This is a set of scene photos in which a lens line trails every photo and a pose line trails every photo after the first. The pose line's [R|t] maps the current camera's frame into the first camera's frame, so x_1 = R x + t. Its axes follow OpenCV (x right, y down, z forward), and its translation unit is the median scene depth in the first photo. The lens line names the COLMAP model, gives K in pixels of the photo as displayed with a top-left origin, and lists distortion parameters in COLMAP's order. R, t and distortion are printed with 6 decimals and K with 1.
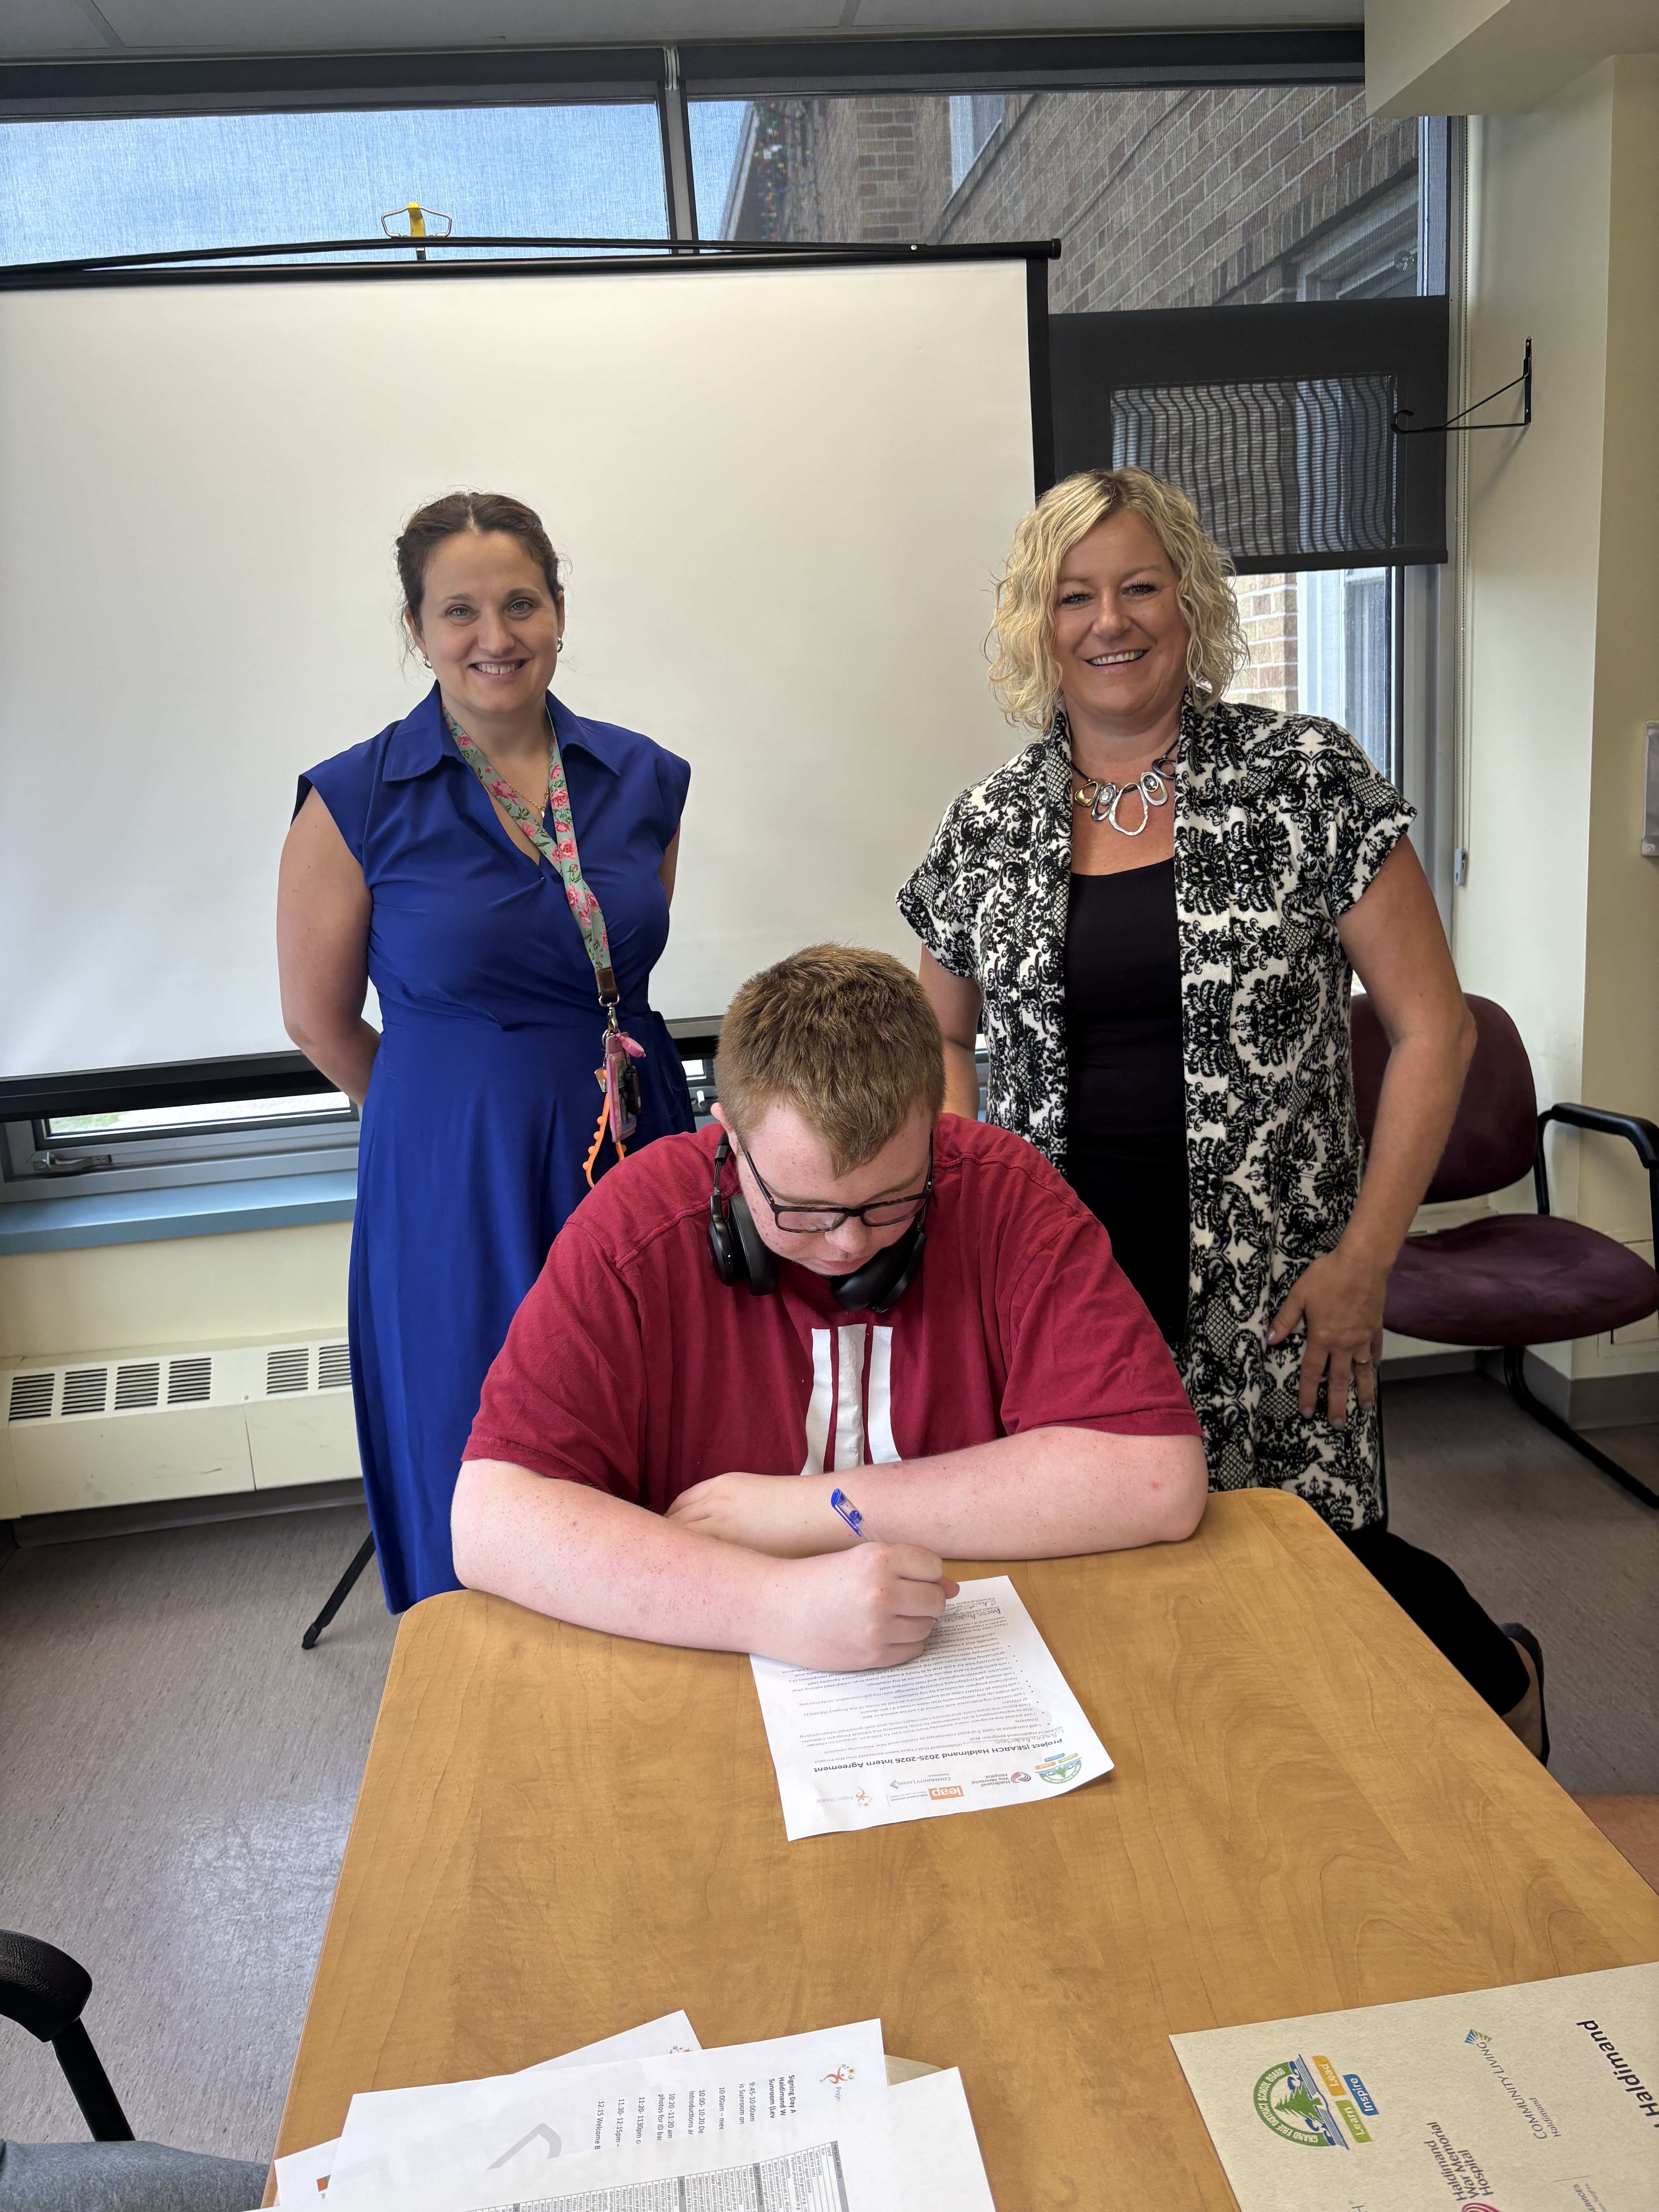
lens RADIAL K [[1697.2, 0, 837.4], [0, 1697.2, 1101.2], [0, 0, 1]] dist [0.042753, -0.048195]
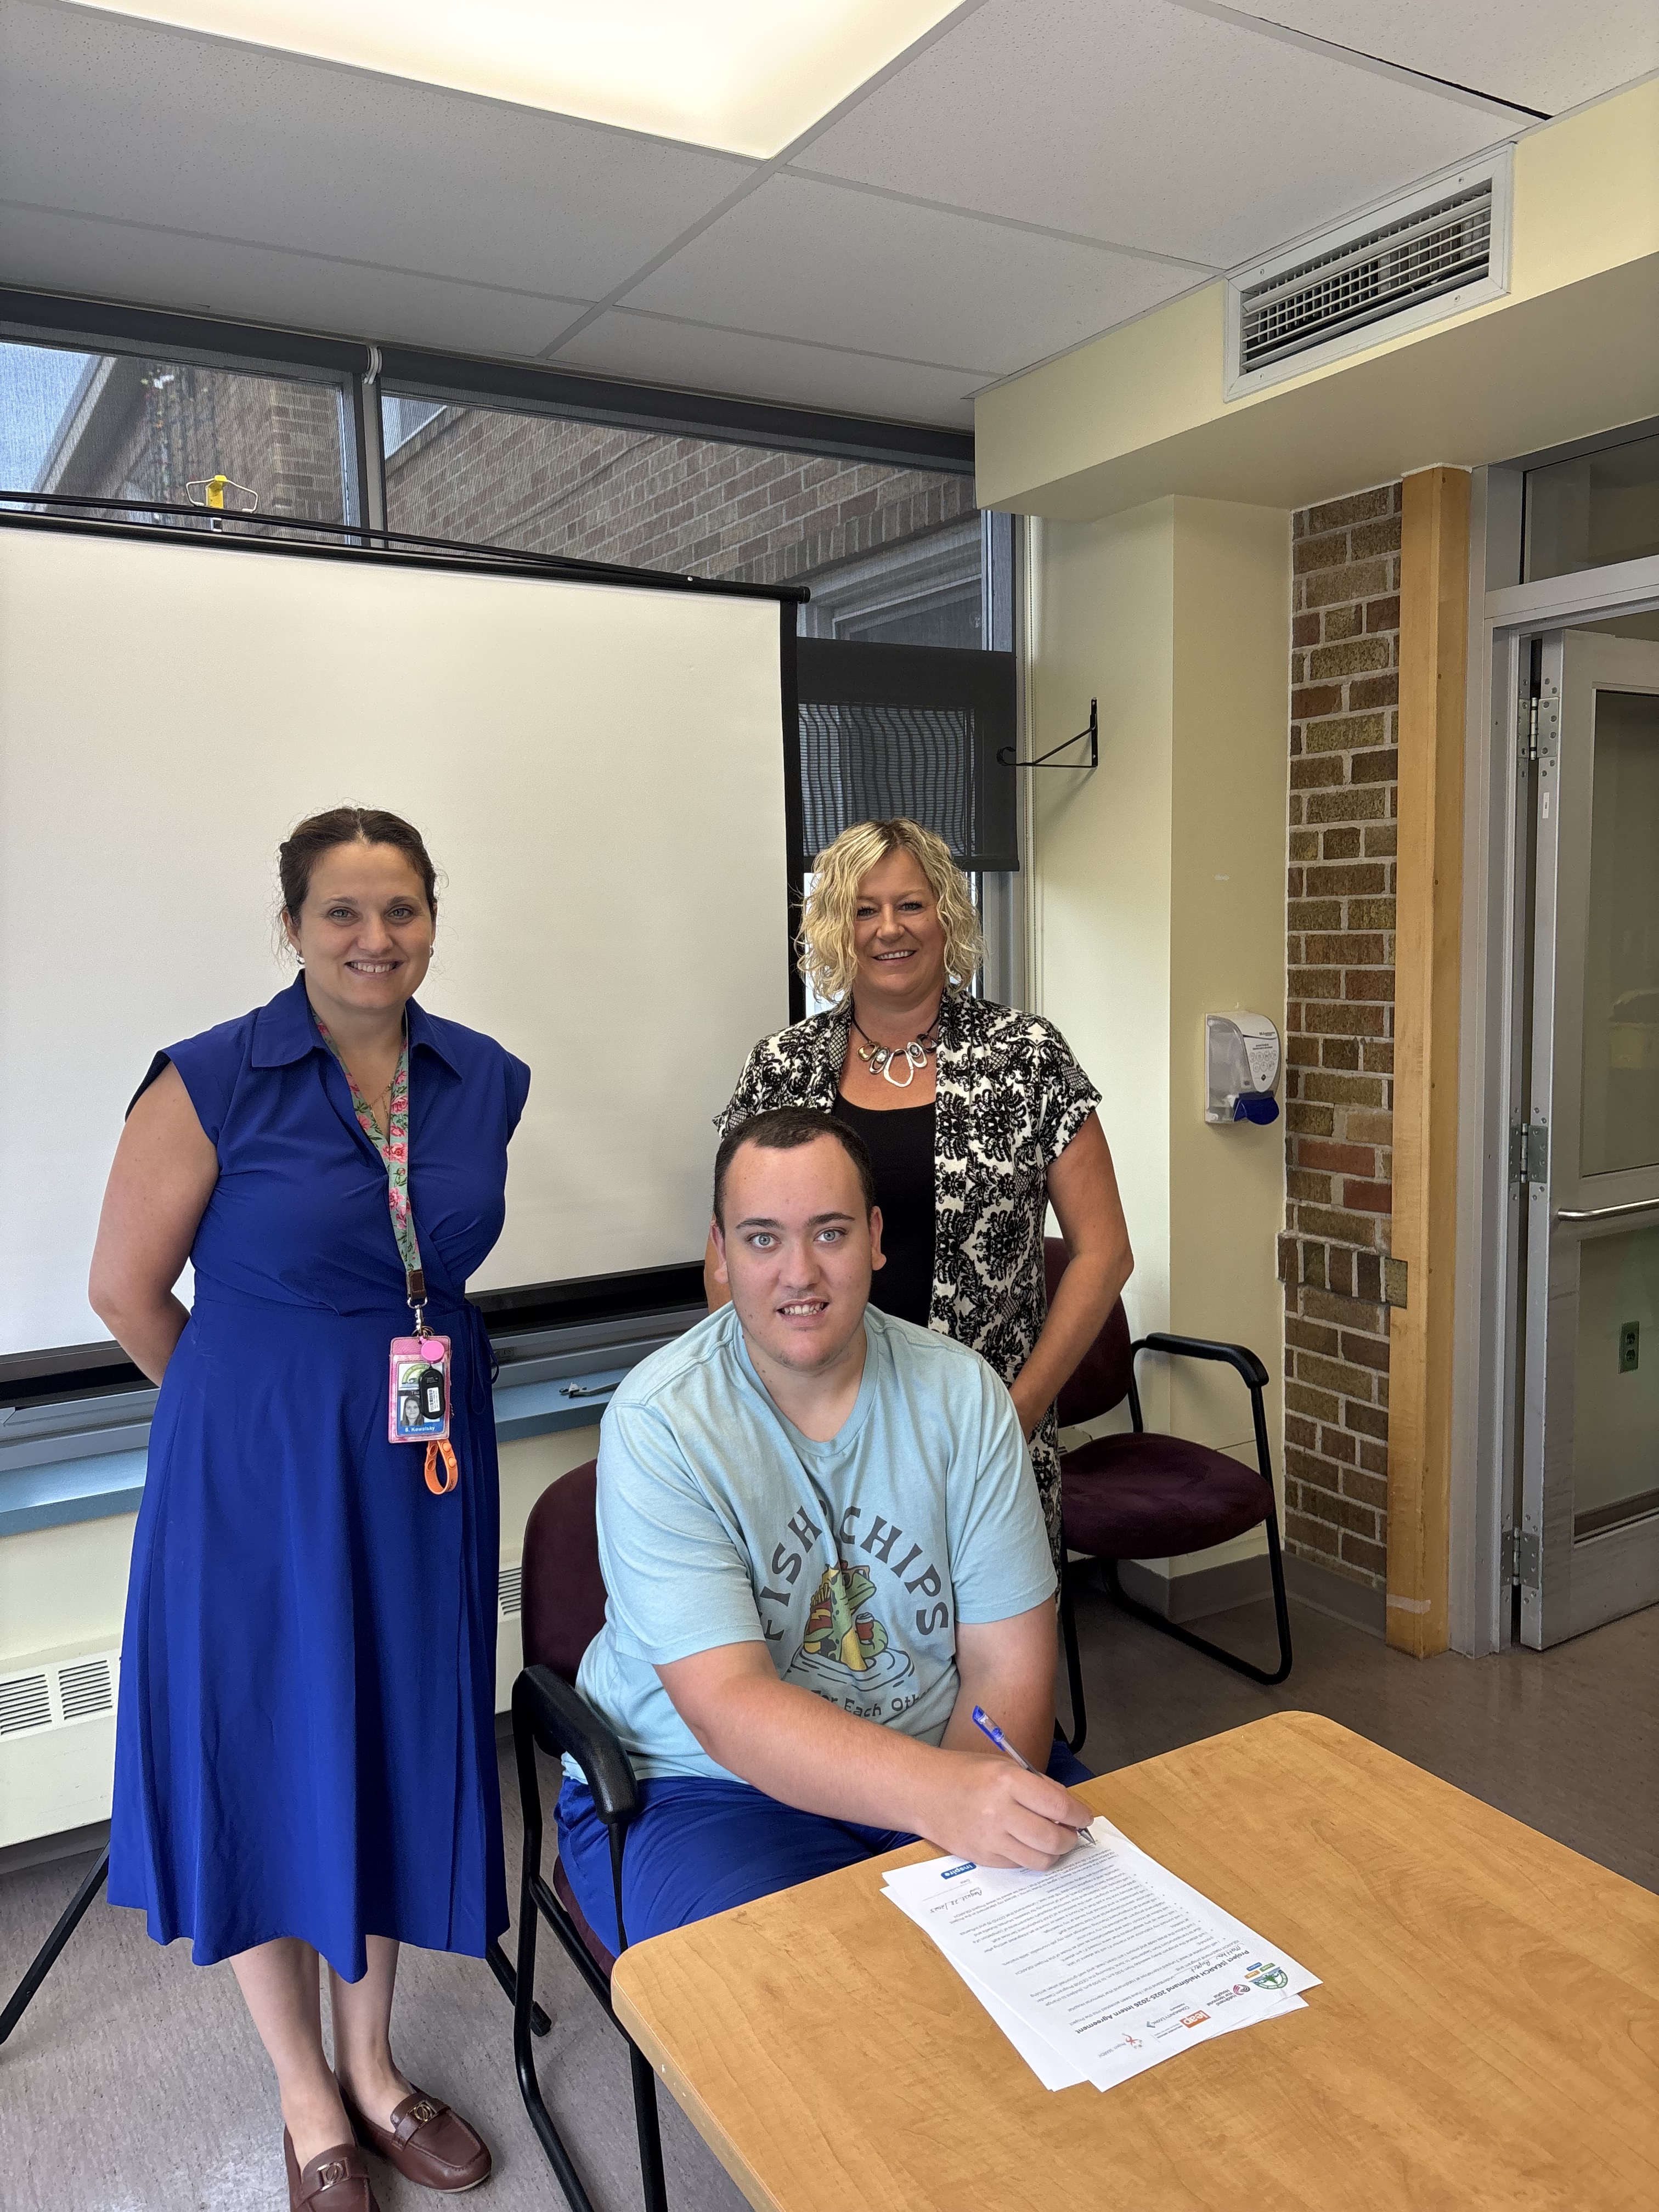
lens RADIAL K [[1697.2, 0, 840.0], [0, 1697.2, 1089.2], [0, 0, 1]] dist [0.042753, -0.048195]
pose [[0.918067, 0.007544, 0.396352, -0.271843], [0.046395, 0.990904, -0.126324, -0.032043], [-0.393700, 0.134363, 0.909366, 0.014254]]
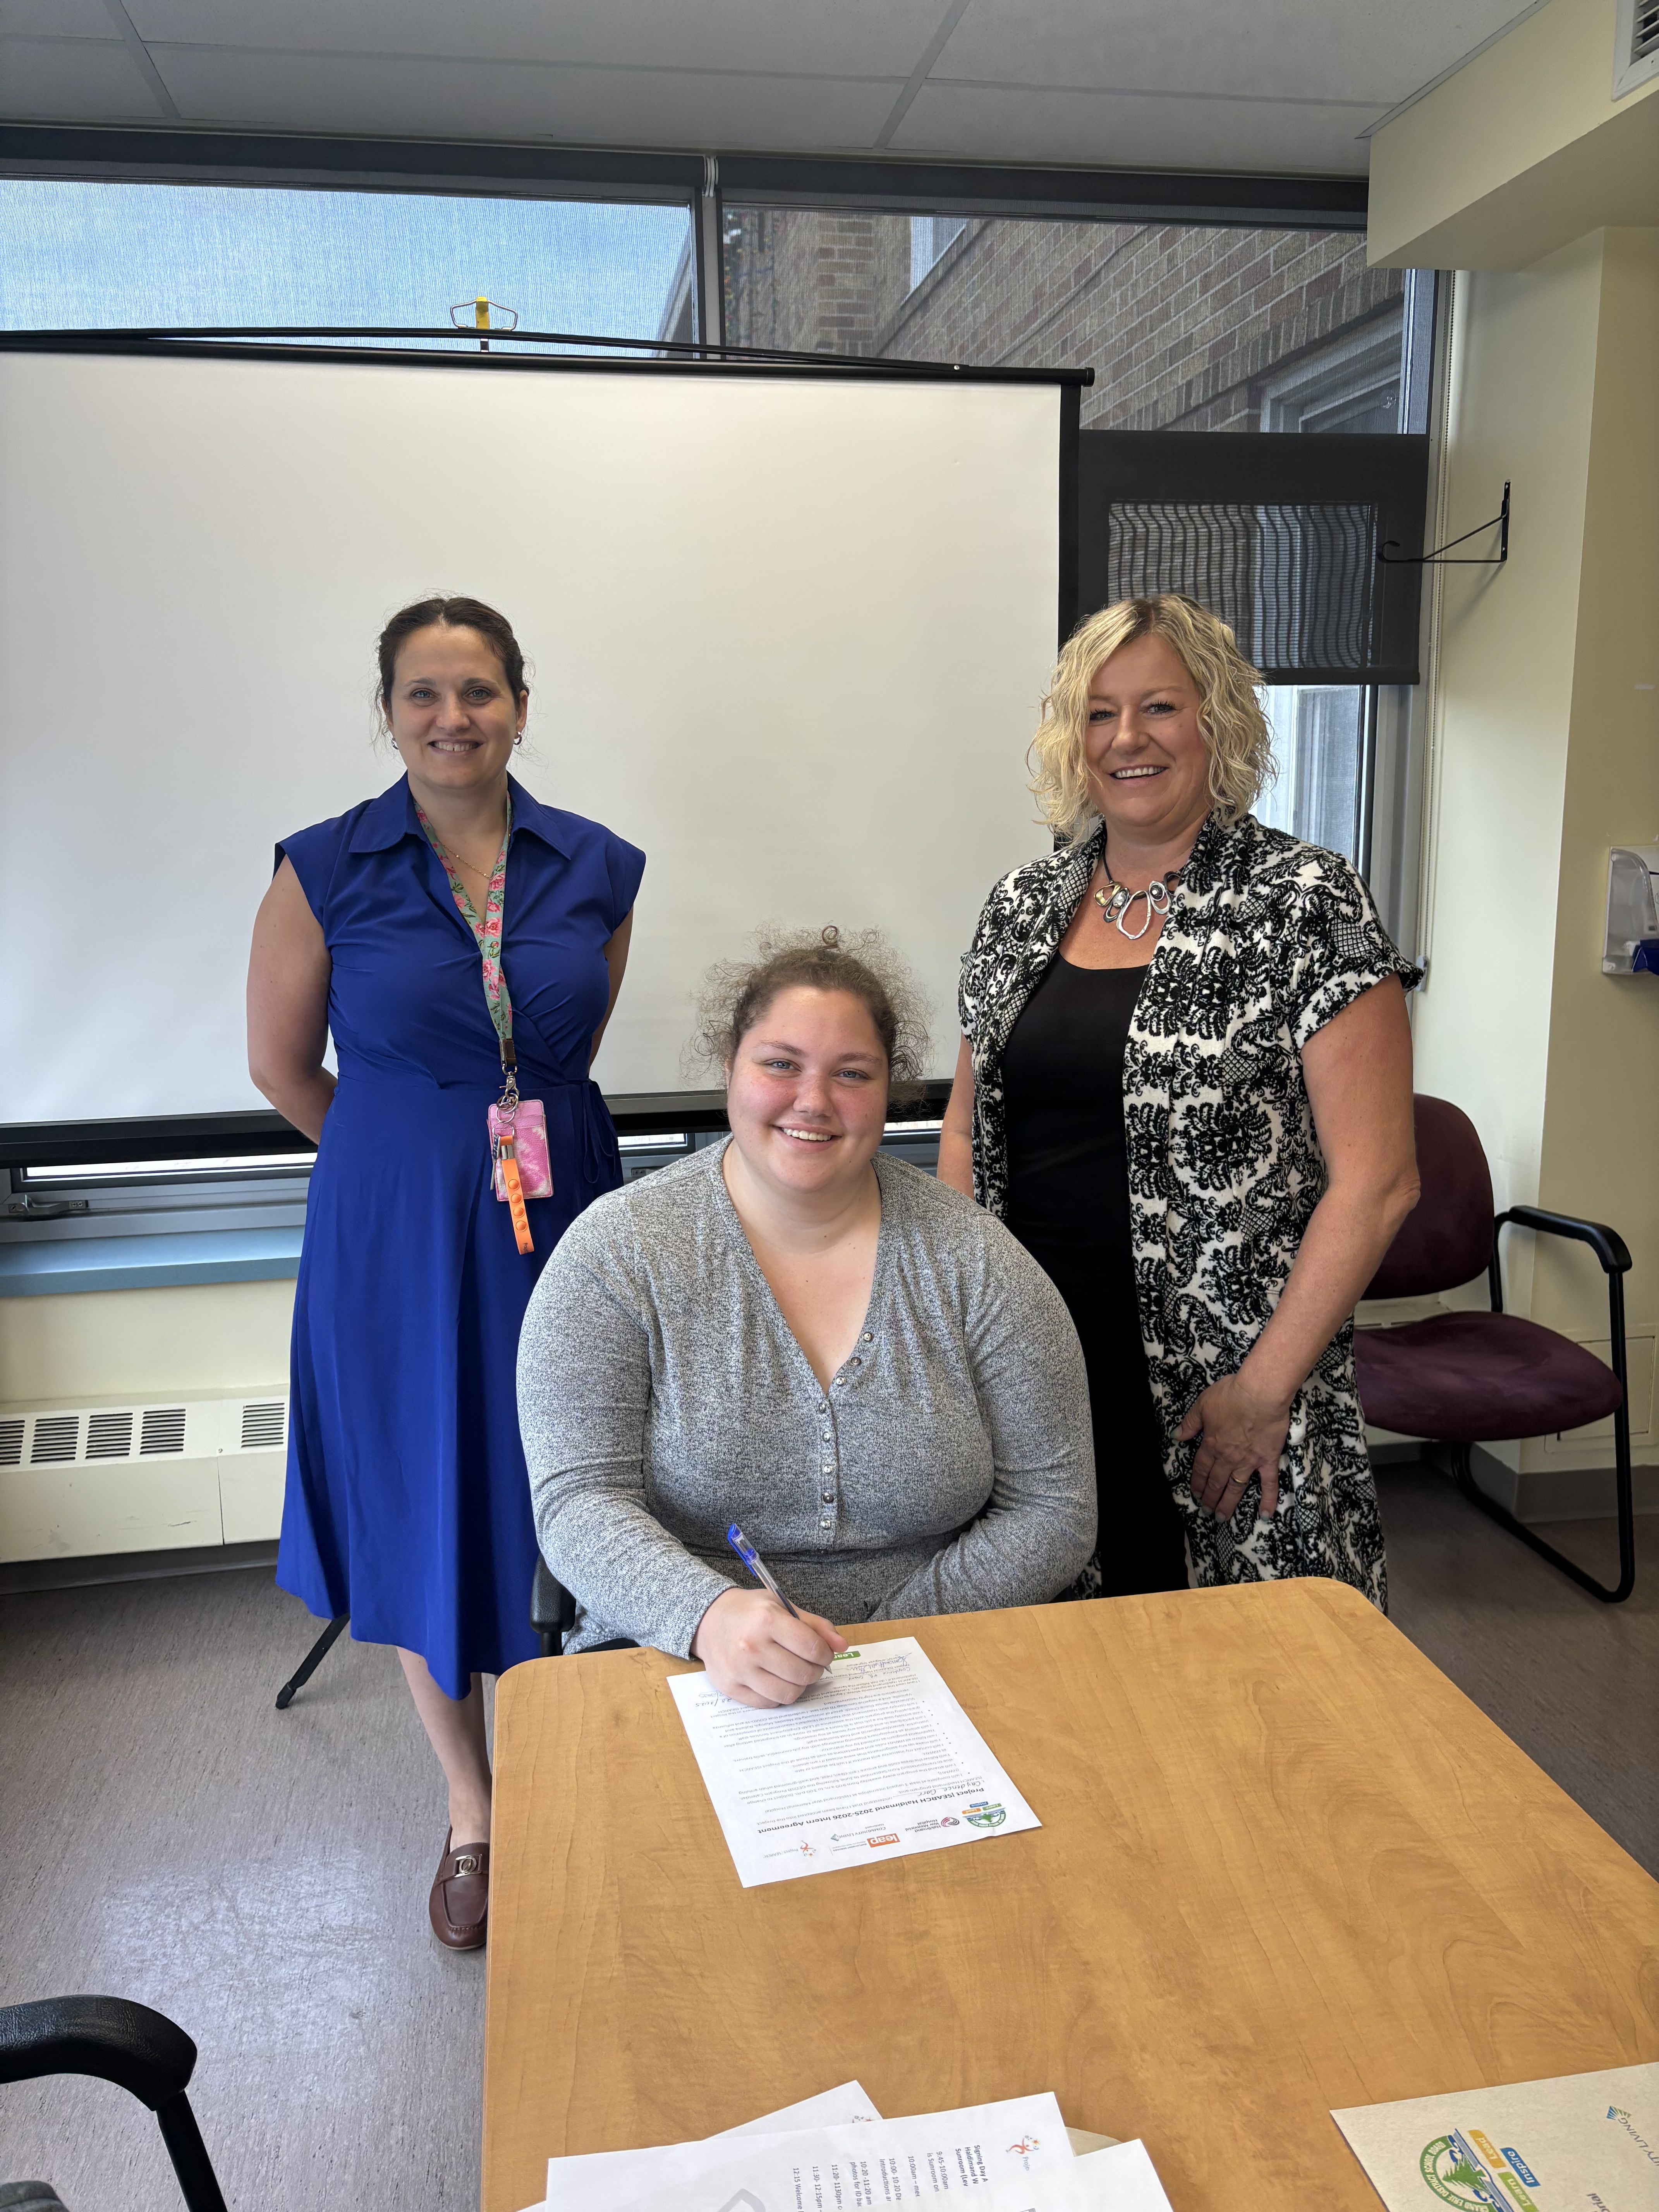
lens RADIAL K [[1697.2, 0, 814.5], [0, 1697.2, 1095.7], [0, 0, 1]] dist [0.042753, -0.048195]
pose [[0.997881, 0.042325, 0.049424, -0.068667], [-0.040366, 0.998385, -0.039970, -0.008126], [-0.051036, 0.037890, 0.997978, -0.020843]]
